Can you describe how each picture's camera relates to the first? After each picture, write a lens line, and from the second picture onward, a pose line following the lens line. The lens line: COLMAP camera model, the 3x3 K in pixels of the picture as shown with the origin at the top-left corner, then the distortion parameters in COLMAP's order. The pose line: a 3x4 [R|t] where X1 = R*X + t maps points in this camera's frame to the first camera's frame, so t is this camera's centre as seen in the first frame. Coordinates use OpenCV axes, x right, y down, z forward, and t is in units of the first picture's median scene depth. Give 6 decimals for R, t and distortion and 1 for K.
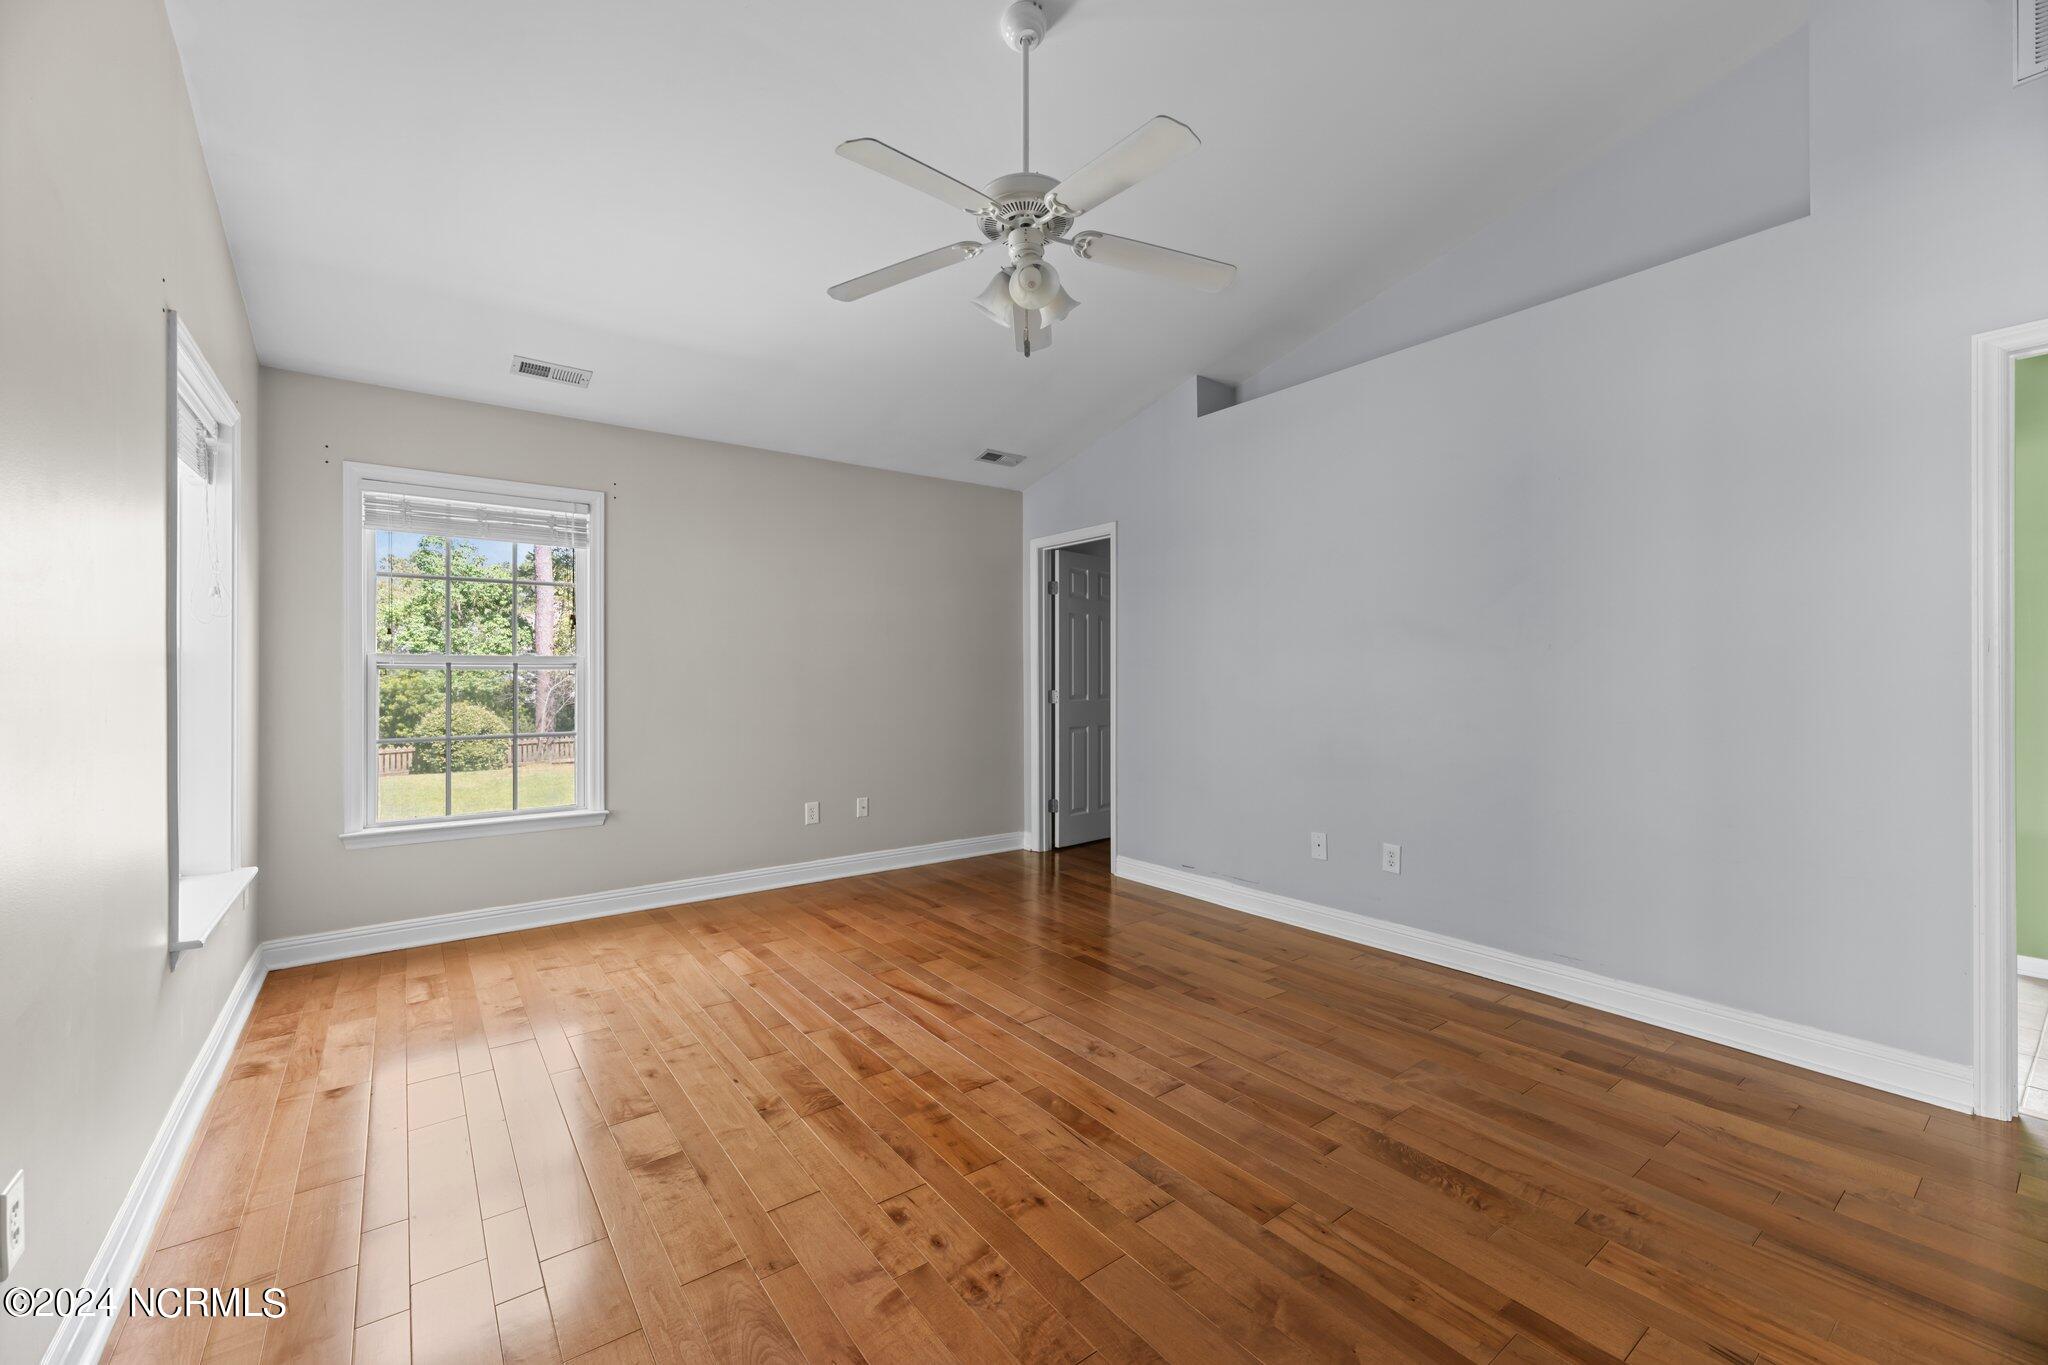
lens RADIAL K [[820.3, 0, 1010.3], [0, 820.3, 678.1], [0, 0, 1]] dist [-0.000855, -0.000111]
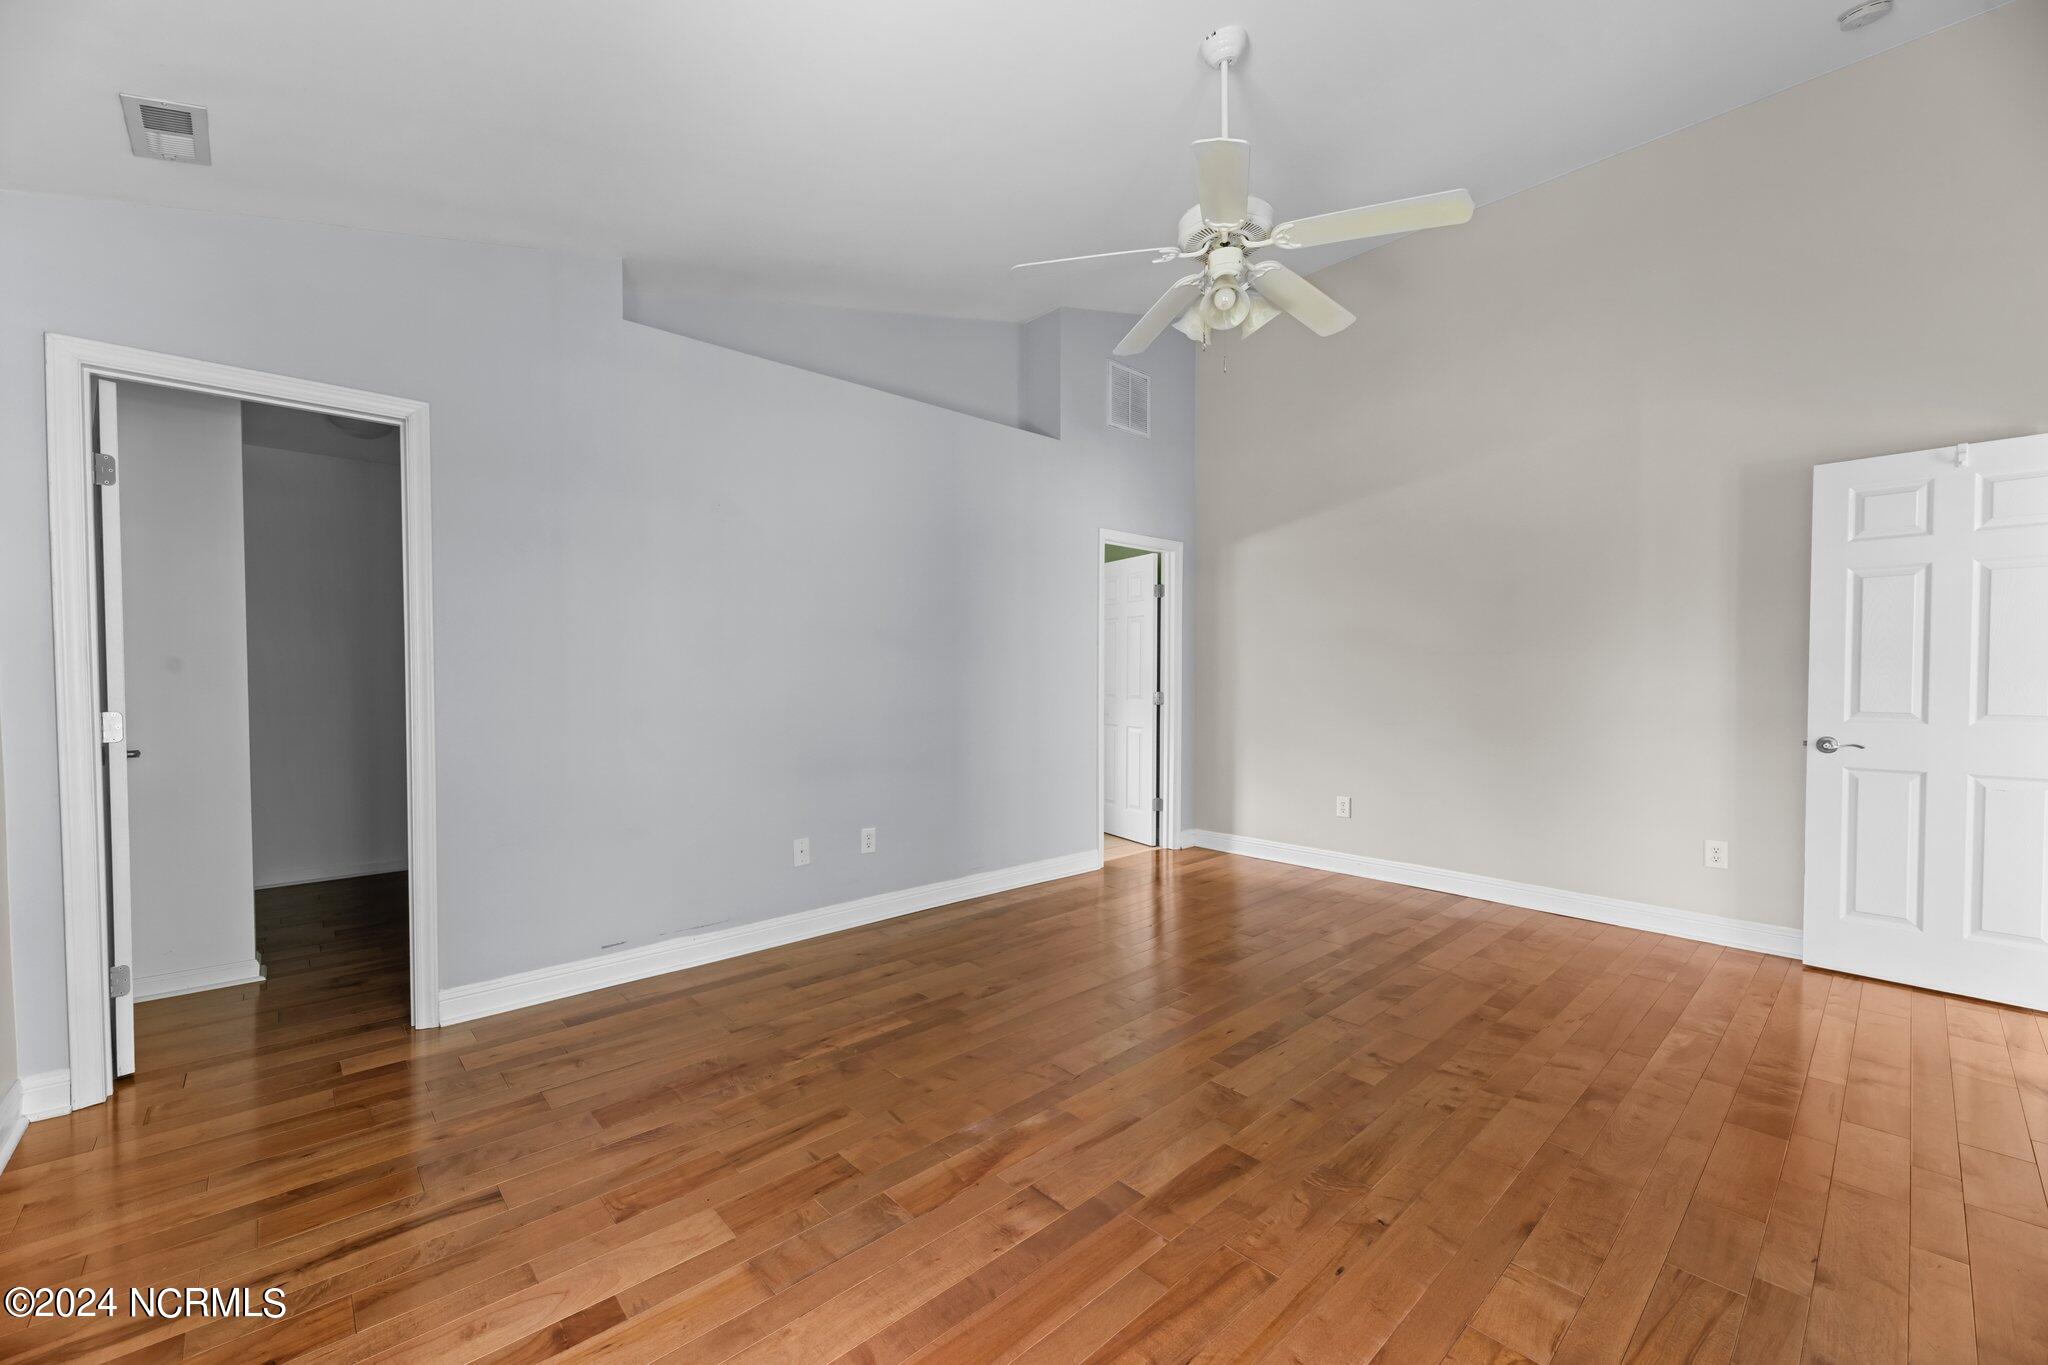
lens RADIAL K [[817.4, 0, 1019.9], [0, 817.4, 694.1], [0, 0, 1]] dist [-0.000164, -0.000006]
pose [[-0.110791, -0.016739, 0.993703, -0.649141], [0.004914, 0.999837, 0.017390, 0.001401], [-0.993832, 0.006810, -0.110691, 0.897004]]
